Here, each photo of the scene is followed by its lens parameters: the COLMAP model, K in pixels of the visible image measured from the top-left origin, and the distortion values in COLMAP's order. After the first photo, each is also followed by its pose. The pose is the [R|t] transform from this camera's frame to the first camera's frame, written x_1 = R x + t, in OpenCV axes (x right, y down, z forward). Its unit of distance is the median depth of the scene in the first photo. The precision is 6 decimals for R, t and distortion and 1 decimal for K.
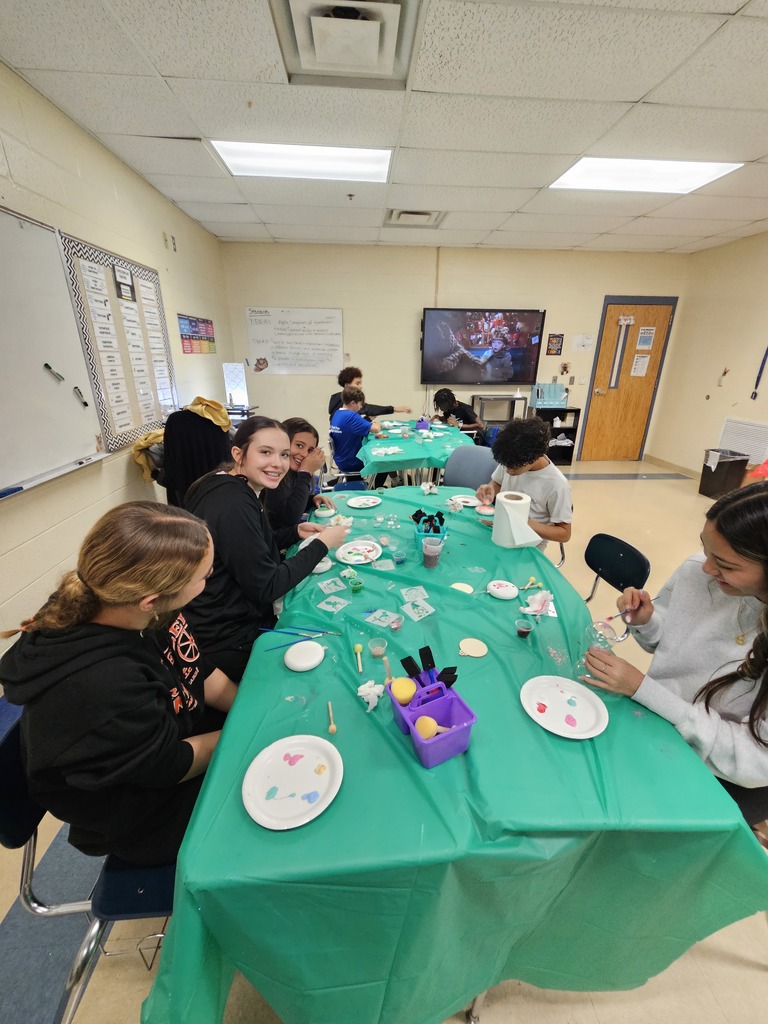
lens RADIAL K [[418.8, 0, 386.0], [0, 418.8, 506.3], [0, 0, 1]] dist [-0.001015, -0.000060]
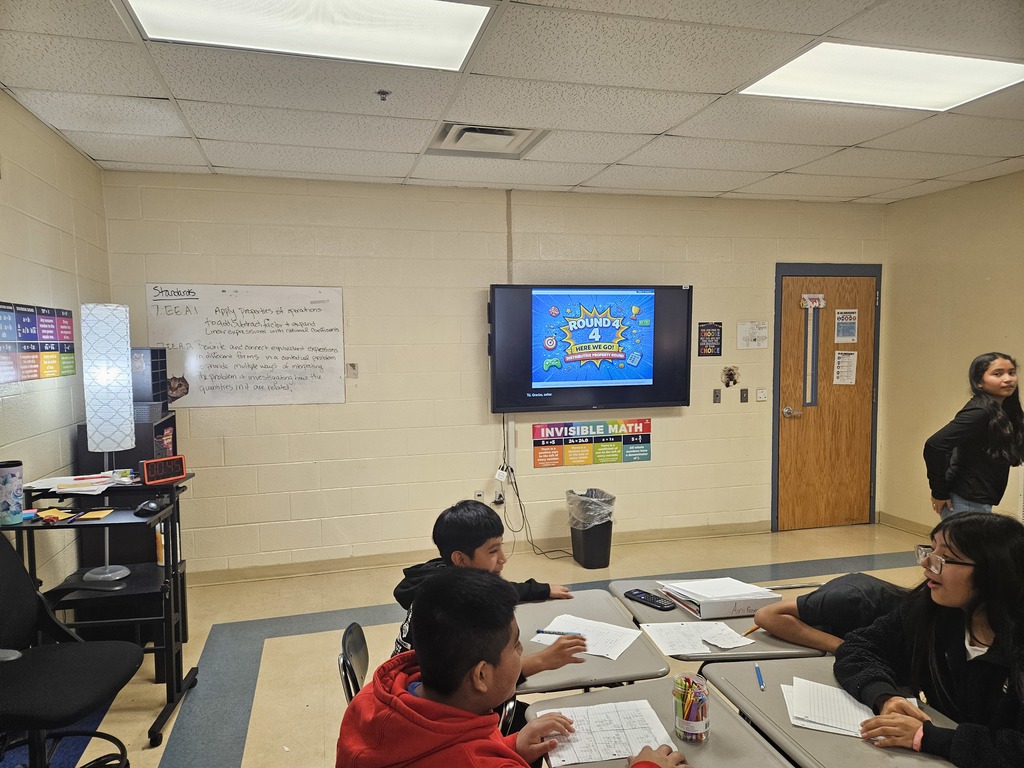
lens RADIAL K [[684.8, 0, 508.2], [0, 684.8, 389.5], [0, 0, 1]] dist [0.033923, -0.004324]
pose [[0.980338, -0.036486, 0.193921, -0.068702], [0.089483, 0.958100, -0.272099, -0.080063], [-0.175868, 0.284102, 0.942527, 0.156111]]
